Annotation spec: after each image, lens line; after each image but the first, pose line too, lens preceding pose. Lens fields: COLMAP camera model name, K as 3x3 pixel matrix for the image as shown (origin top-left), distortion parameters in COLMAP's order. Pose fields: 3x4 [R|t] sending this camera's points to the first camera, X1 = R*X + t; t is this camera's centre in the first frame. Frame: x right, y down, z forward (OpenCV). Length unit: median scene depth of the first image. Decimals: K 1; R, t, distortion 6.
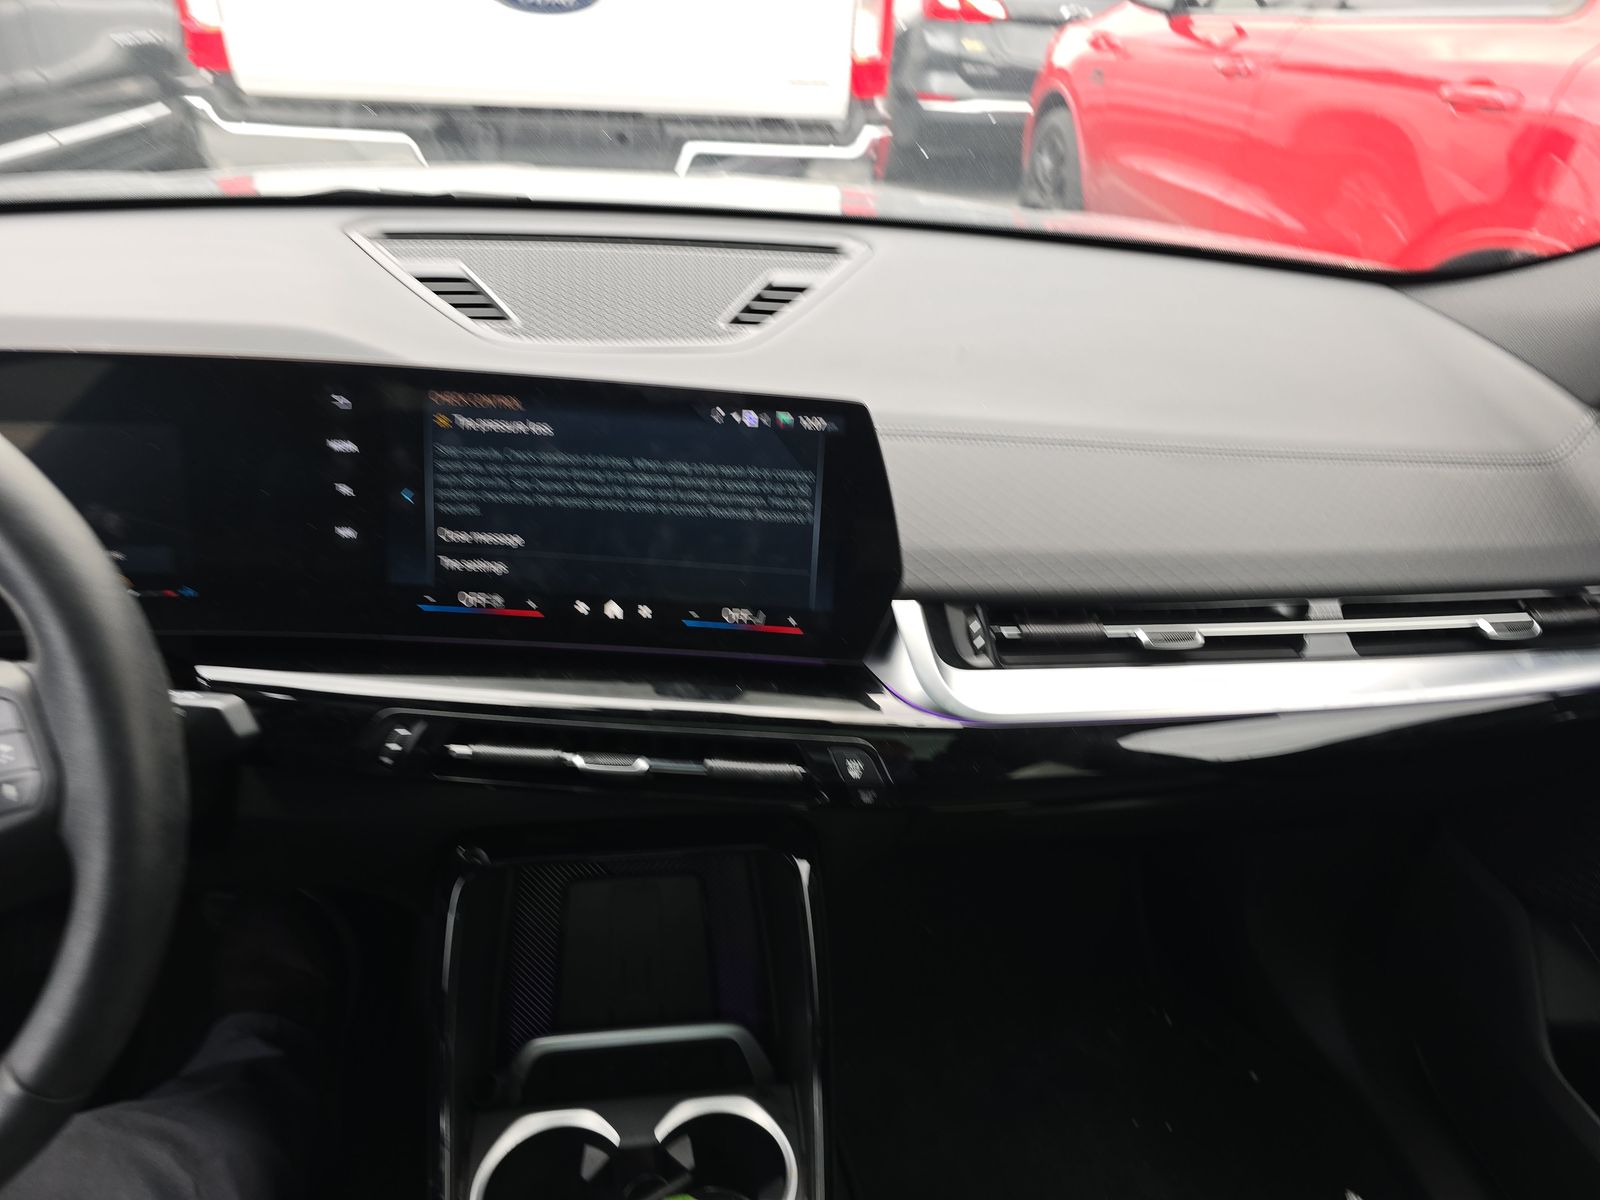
lens RADIAL K [[1090.8, 0, 797.0], [0, 1090.8, 600.2], [0, 0, 1]] dist [0.020217, -0.009594]
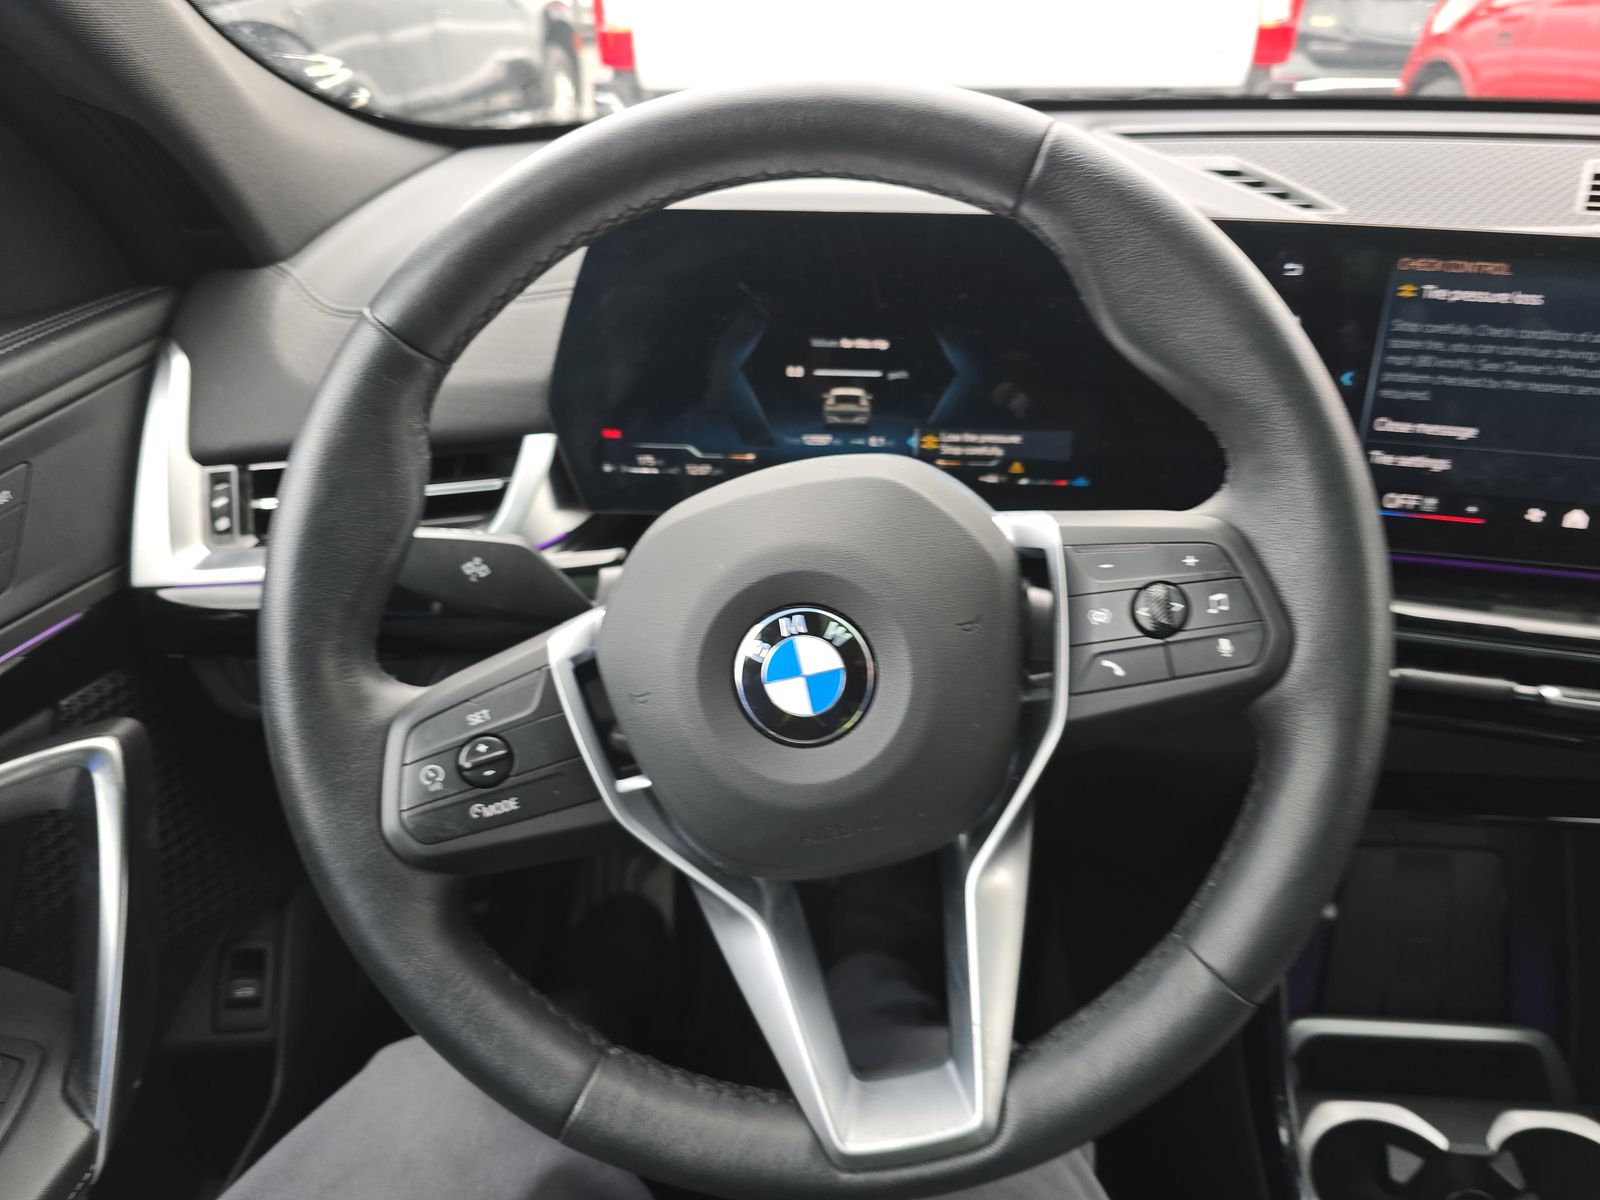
lens RADIAL K [[1090.8, 0, 808.5], [0, 1090.8, 600.3], [0, 0, 1]] dist [0.020217, -0.009594]
pose [[0.979700, 0.046804, -0.194930, -0.599451], [-0.048632, 0.998806, -0.004599, 0.107981], [0.194482, 0.013985, 0.980806, 0.050758]]
